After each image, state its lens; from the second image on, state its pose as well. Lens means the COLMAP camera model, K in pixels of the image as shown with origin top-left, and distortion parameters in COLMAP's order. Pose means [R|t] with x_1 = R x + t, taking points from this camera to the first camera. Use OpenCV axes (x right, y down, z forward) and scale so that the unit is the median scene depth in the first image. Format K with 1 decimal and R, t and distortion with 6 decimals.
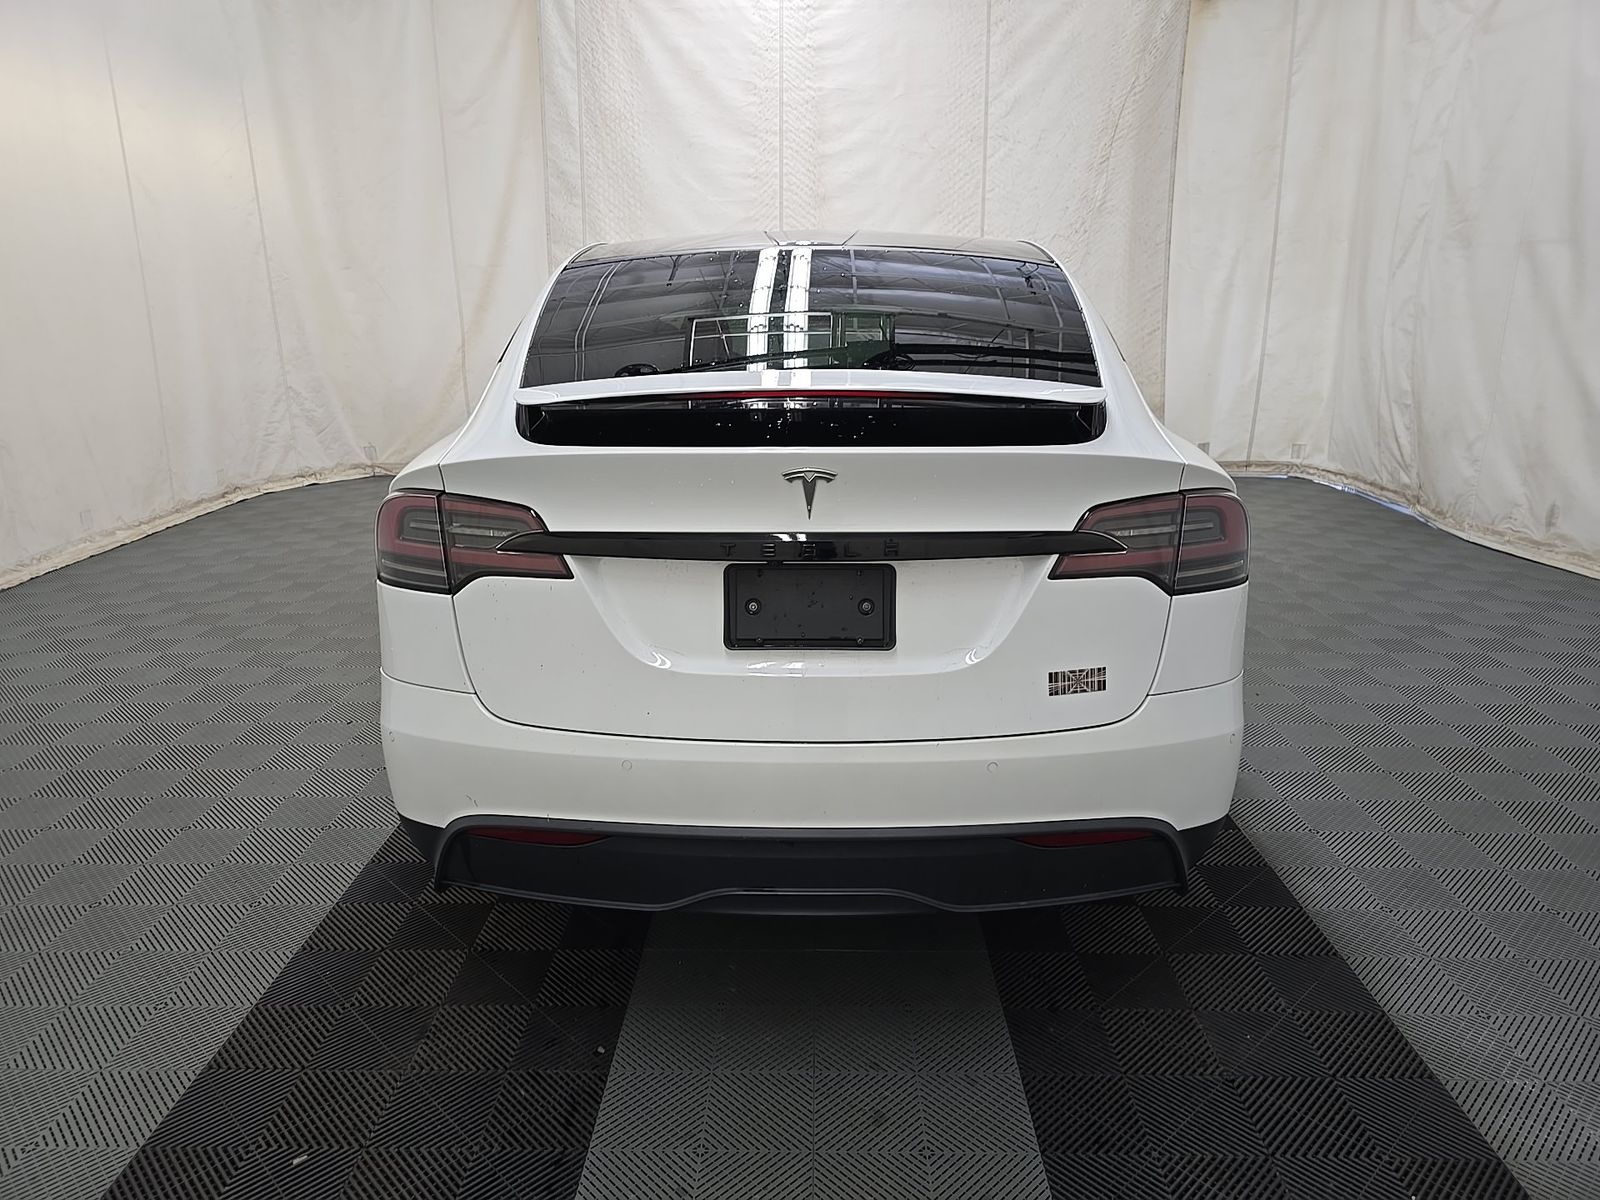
lens RADIAL K [[1077.9, 0, 798.4], [0, 1077.9, 601.4], [0, 0, 1]] dist [0.022695, -0.016655]
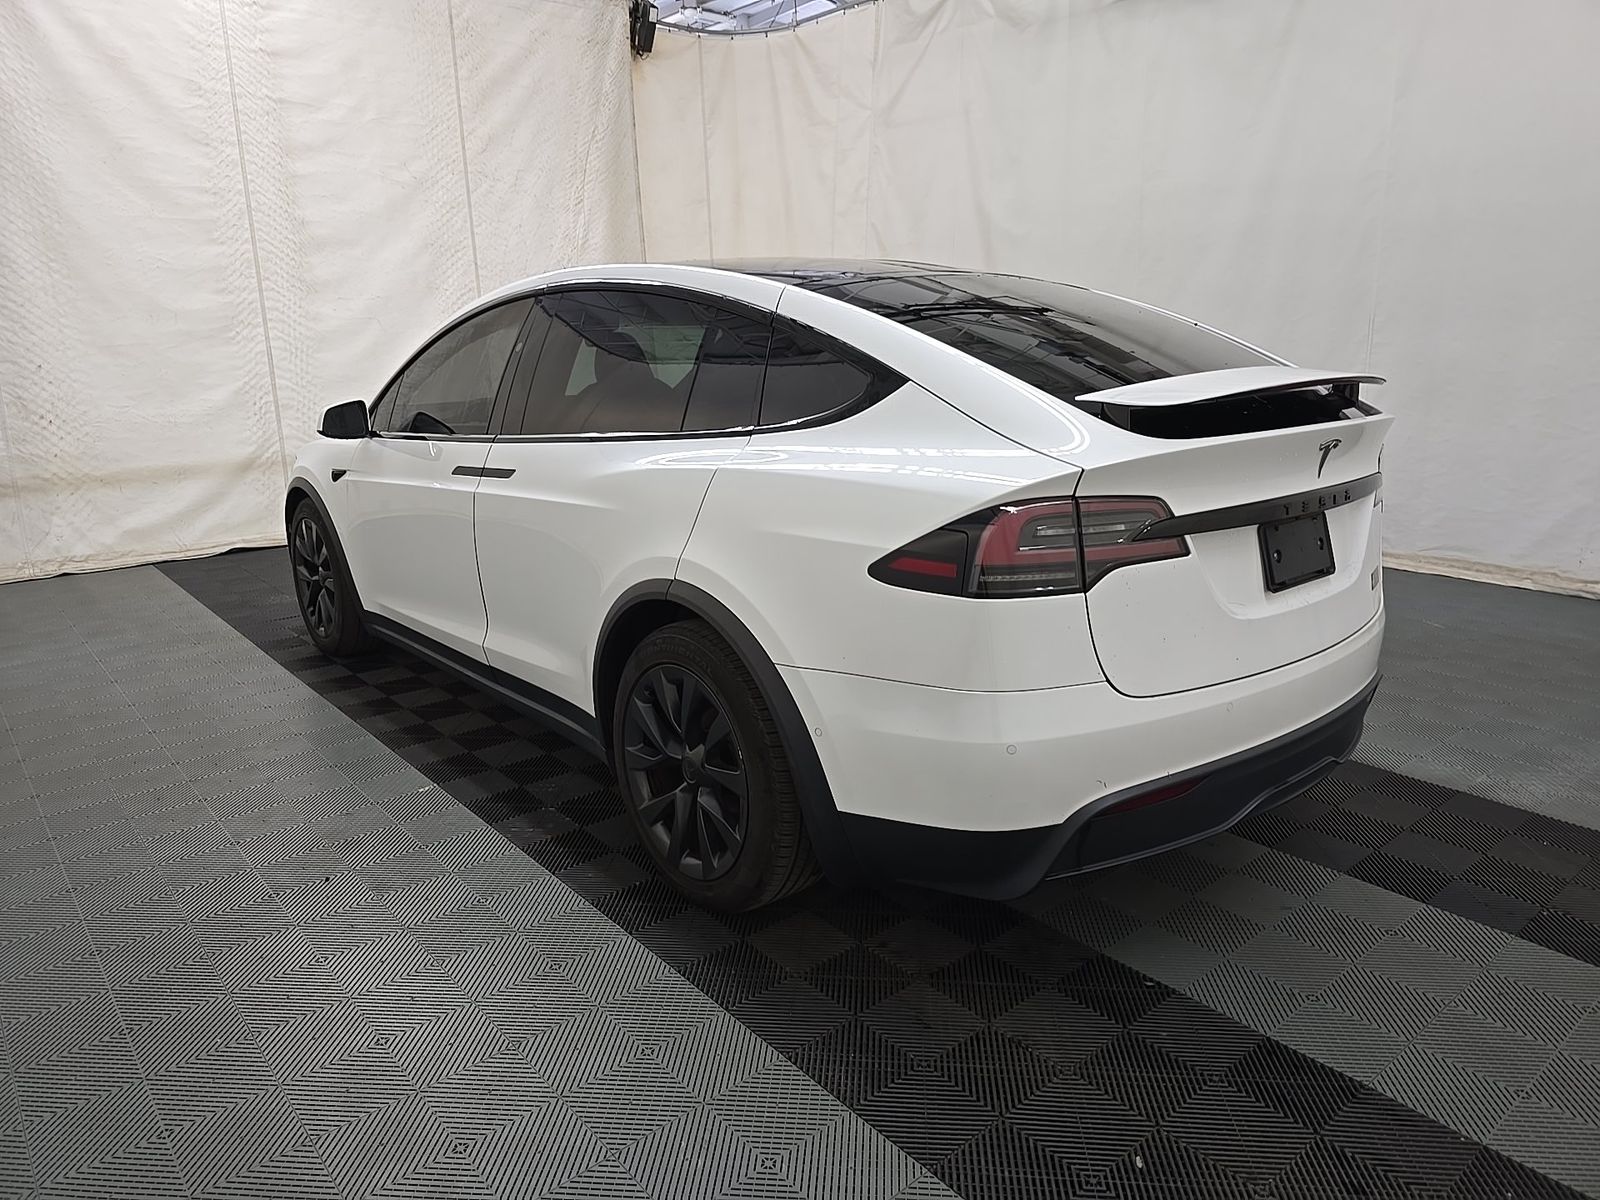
lens RADIAL K [[1077.9, 0, 781.9], [0, 1077.9, 616.1], [0, 0, 1]] dist [0.022695, -0.016655]
pose [[0.757733, -0.174117, 0.628906, -0.303816], [0.188790, 0.981025, 0.044141, -0.021486], [-0.624658, 0.085284, 0.776227, 0.093094]]
